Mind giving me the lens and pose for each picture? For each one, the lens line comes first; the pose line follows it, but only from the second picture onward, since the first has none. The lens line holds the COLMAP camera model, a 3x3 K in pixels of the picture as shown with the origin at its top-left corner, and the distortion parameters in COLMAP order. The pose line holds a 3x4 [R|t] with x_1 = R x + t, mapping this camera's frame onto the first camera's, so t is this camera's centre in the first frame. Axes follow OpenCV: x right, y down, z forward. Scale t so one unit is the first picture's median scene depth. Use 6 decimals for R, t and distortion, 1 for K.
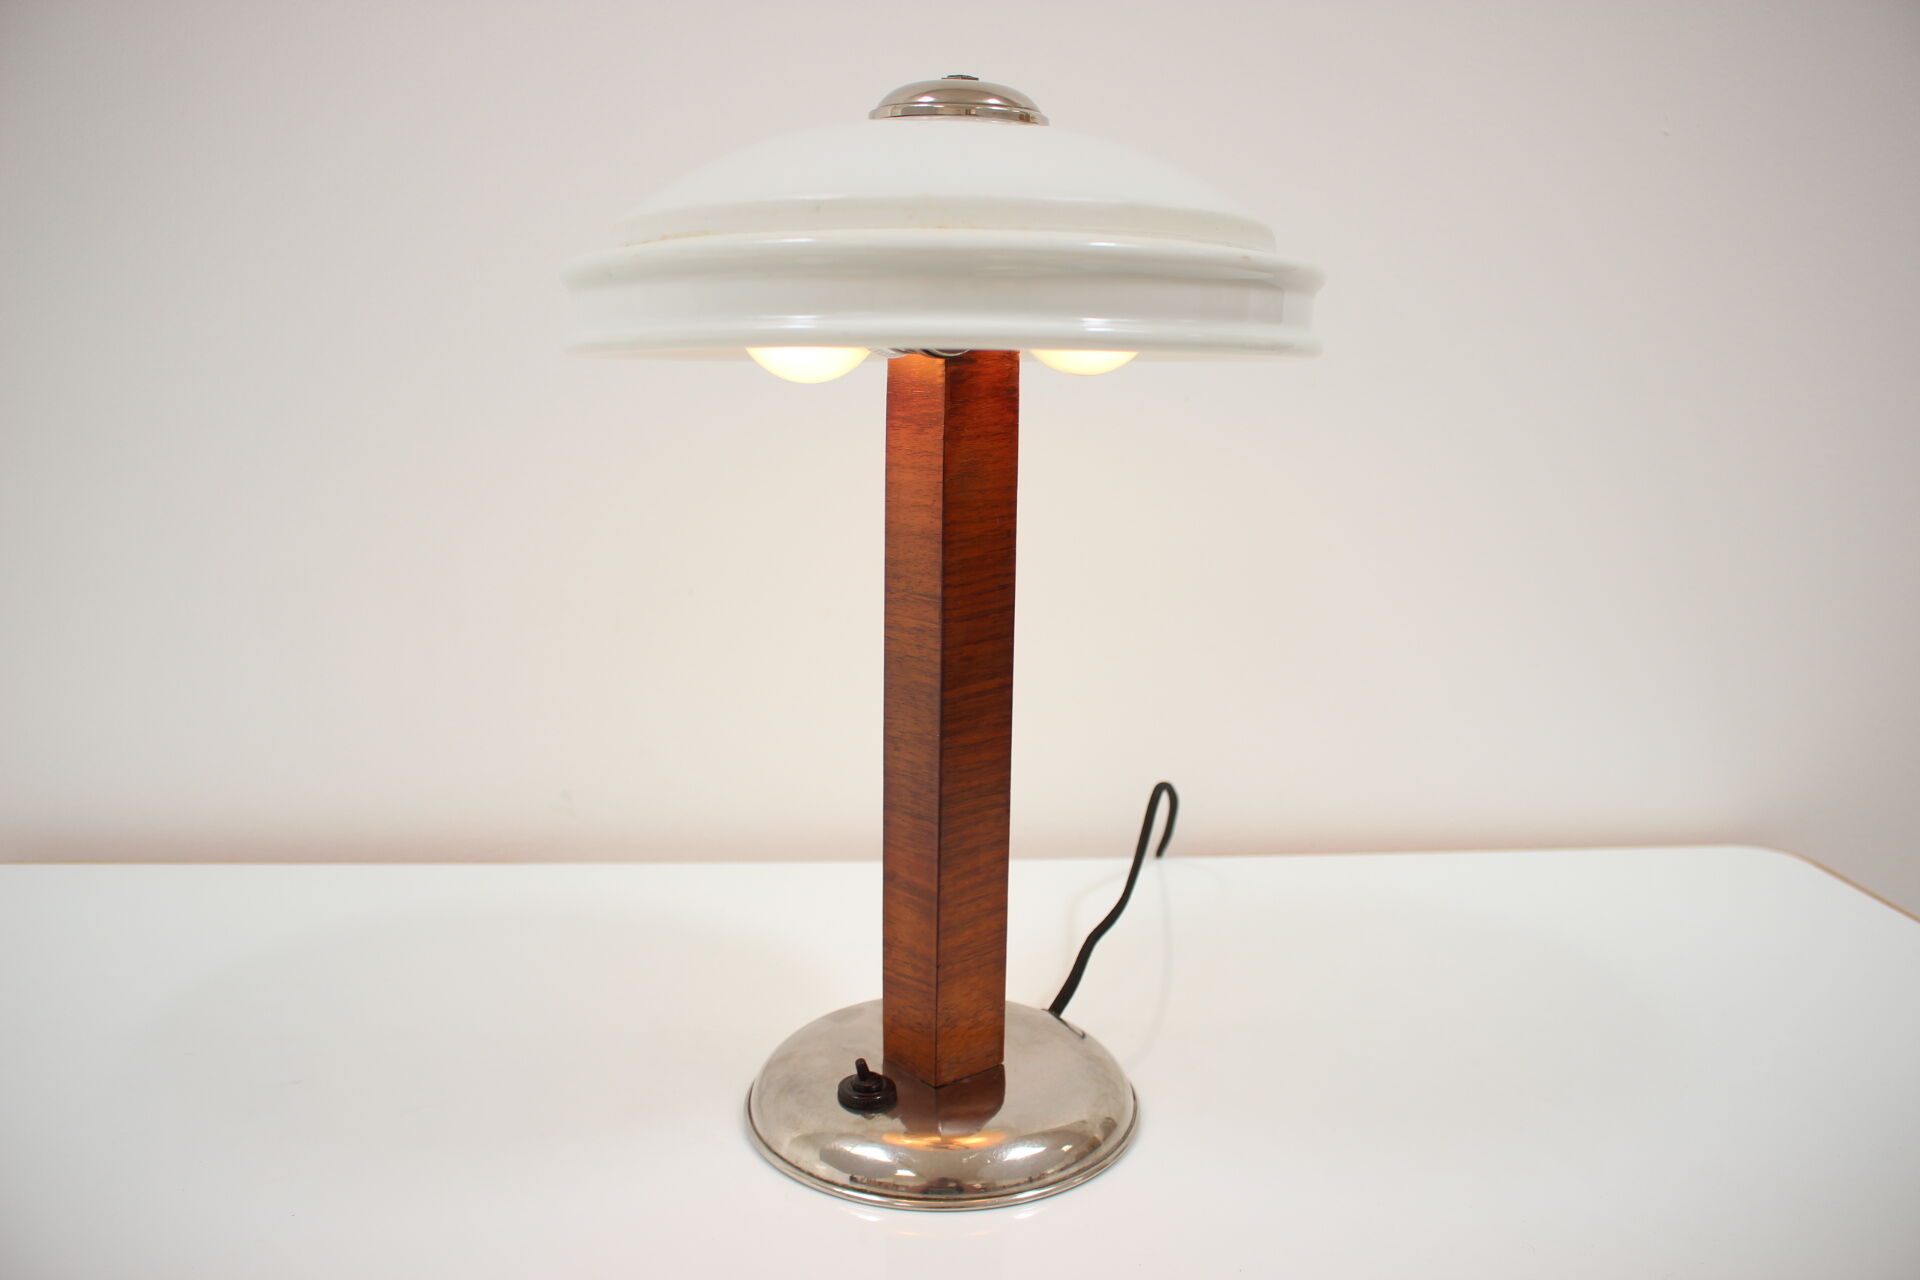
lens RADIAL K [[1578.0, 0, 958.2], [0, 1578.0, 663.5], [0, 0, 1]] dist [-0.140753, 0.043905]
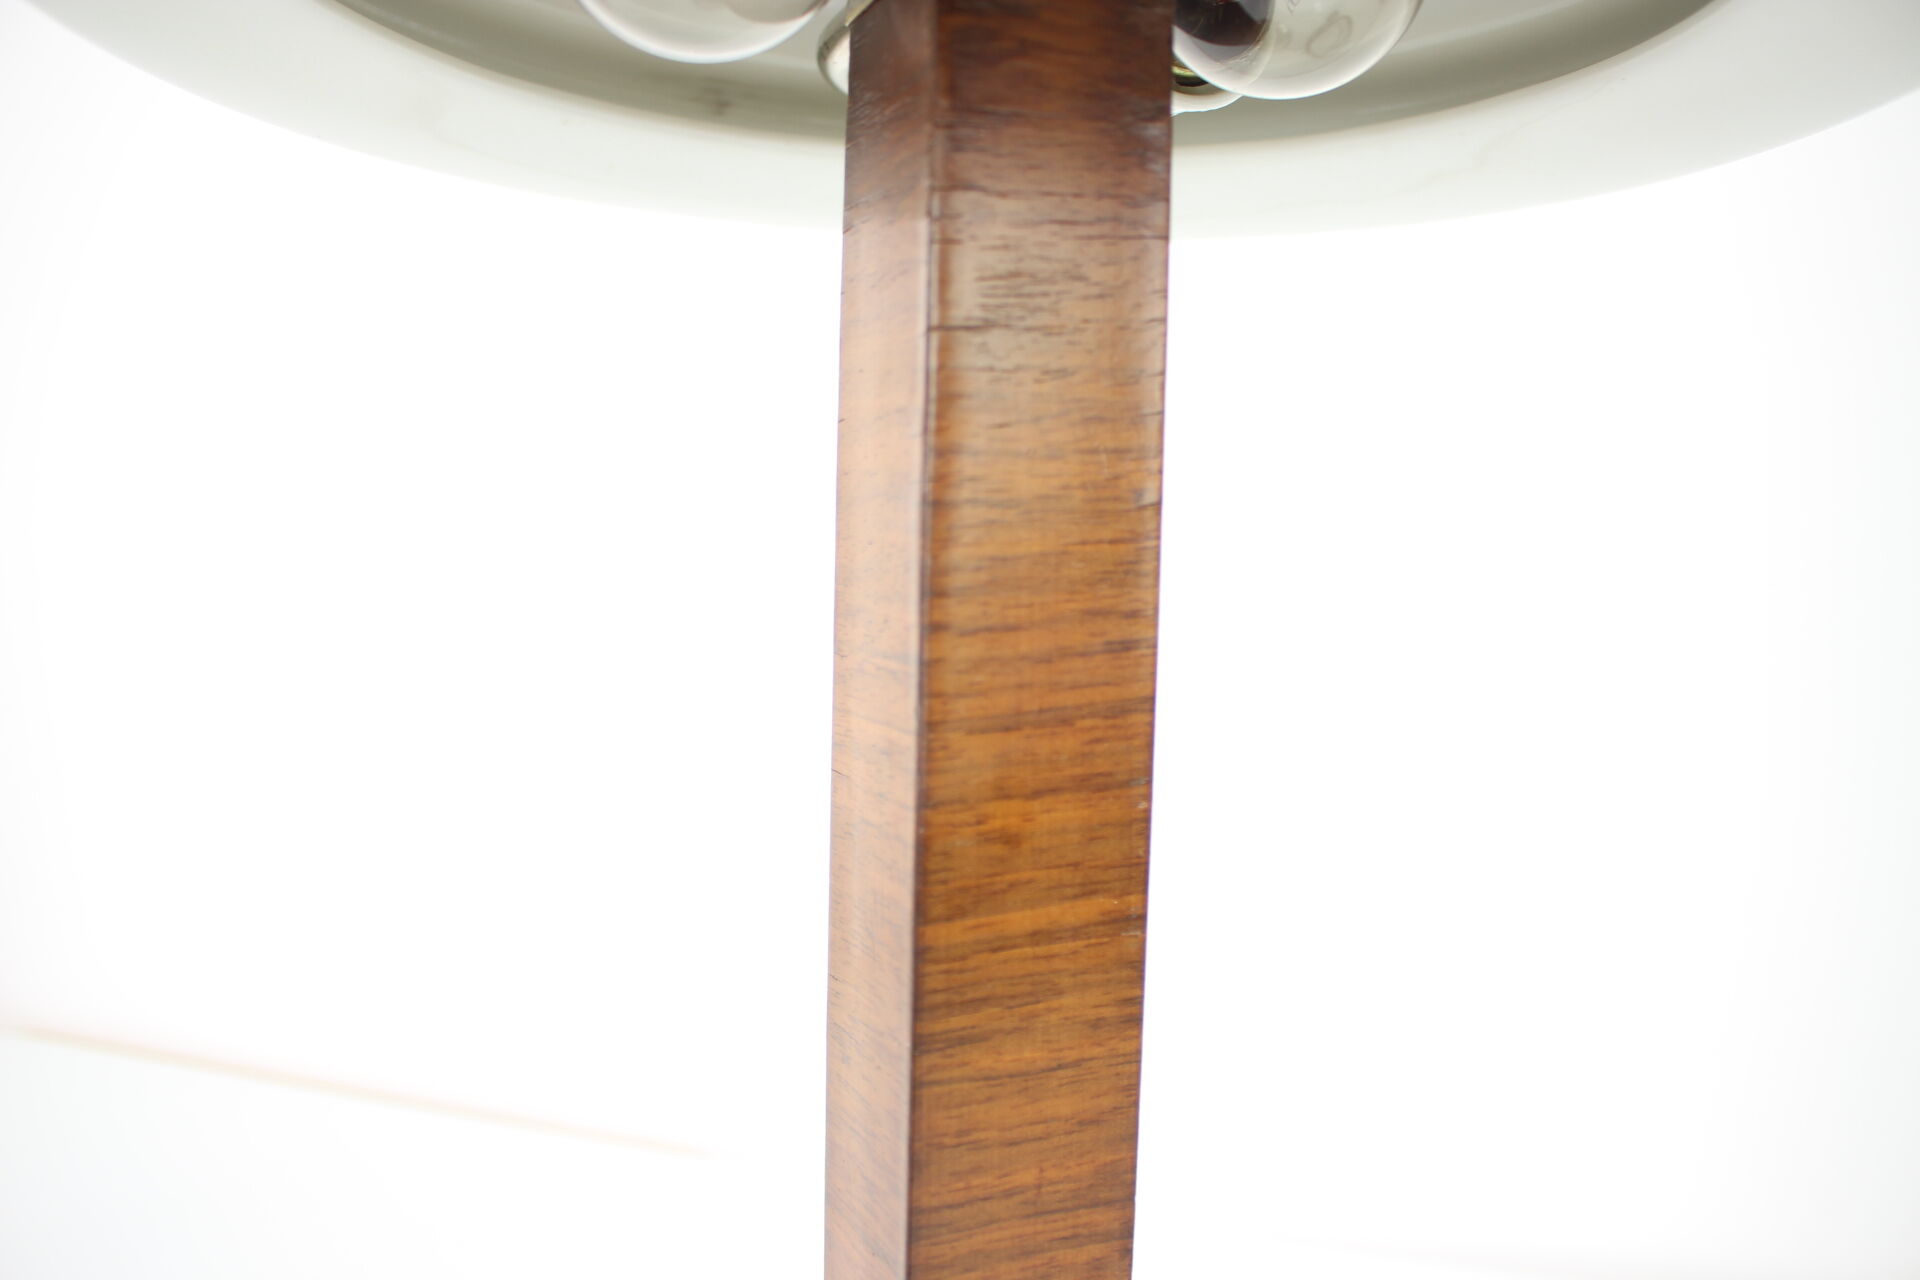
lens RADIAL K [[1578.0, 0, 958.4], [0, 1578.0, 643.5], [0, 0, 1]] dist [-0.140753, 0.043905]
pose [[0.958470, 0.030126, -0.283596, 0.095026], [-0.064435, 0.991567, -0.112442, -0.005787], [0.277817, 0.126046, 0.952329, 0.639778]]
